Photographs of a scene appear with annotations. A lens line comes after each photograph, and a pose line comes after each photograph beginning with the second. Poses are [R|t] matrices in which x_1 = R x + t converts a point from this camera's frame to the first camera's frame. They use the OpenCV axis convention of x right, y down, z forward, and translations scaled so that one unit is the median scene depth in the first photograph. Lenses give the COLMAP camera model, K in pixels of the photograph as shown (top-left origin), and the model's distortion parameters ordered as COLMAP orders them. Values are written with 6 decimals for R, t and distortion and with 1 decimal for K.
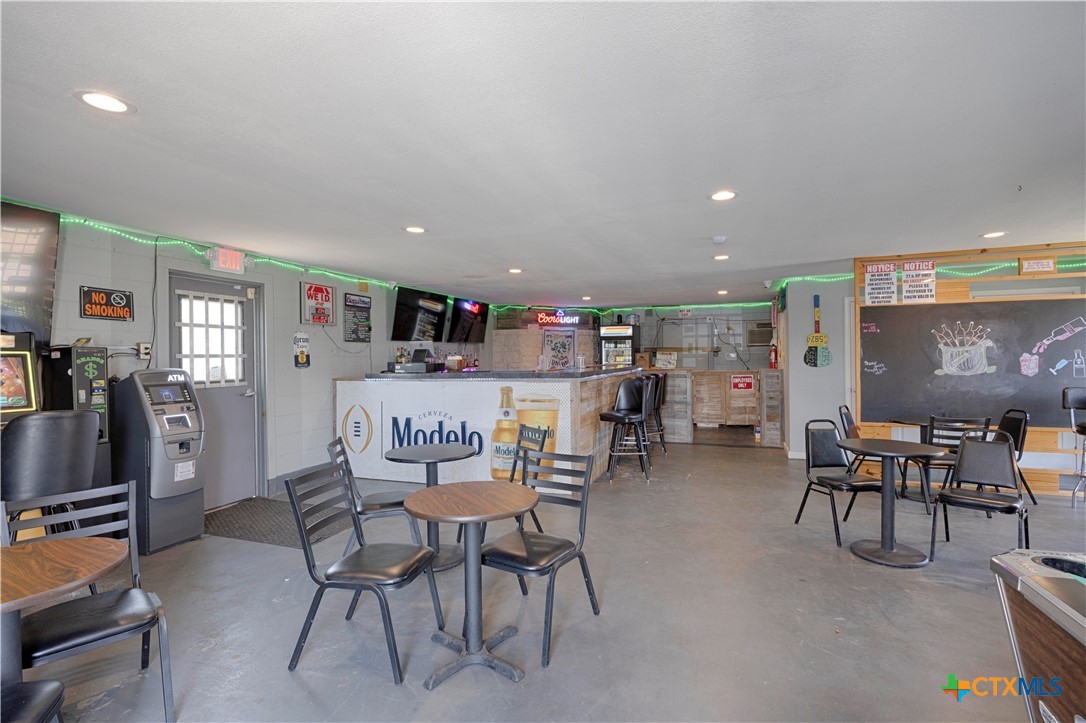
lens RADIAL K [[506.7, 0, 541.1], [0, 506.7, 361.6], [0, 0, 1]] dist [-0.000087, -0.000113]
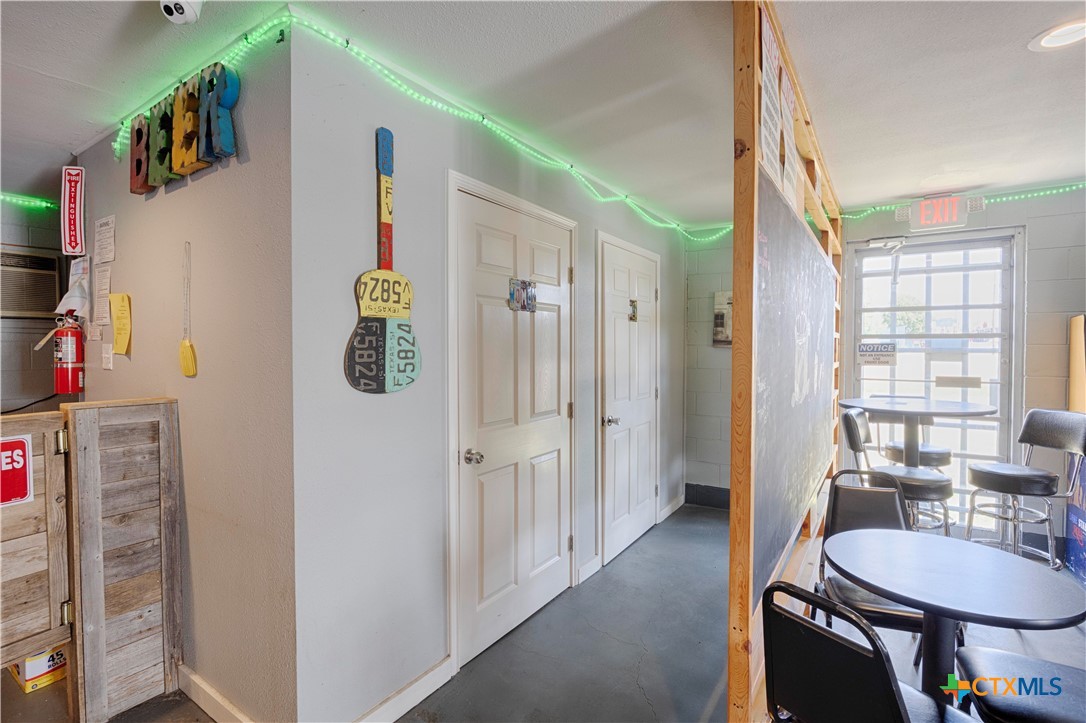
lens RADIAL K [[506.7, 0, 540.4], [0, 506.7, 358.8], [0, 0, 1]] dist [-0.000087, -0.000113]
pose [[0.242197, -0.000943, 0.970227, 0.298629], [-0.002874, 0.999994, 0.001690, -0.009028], [-0.970223, -0.003197, 0.242193, 0.848581]]
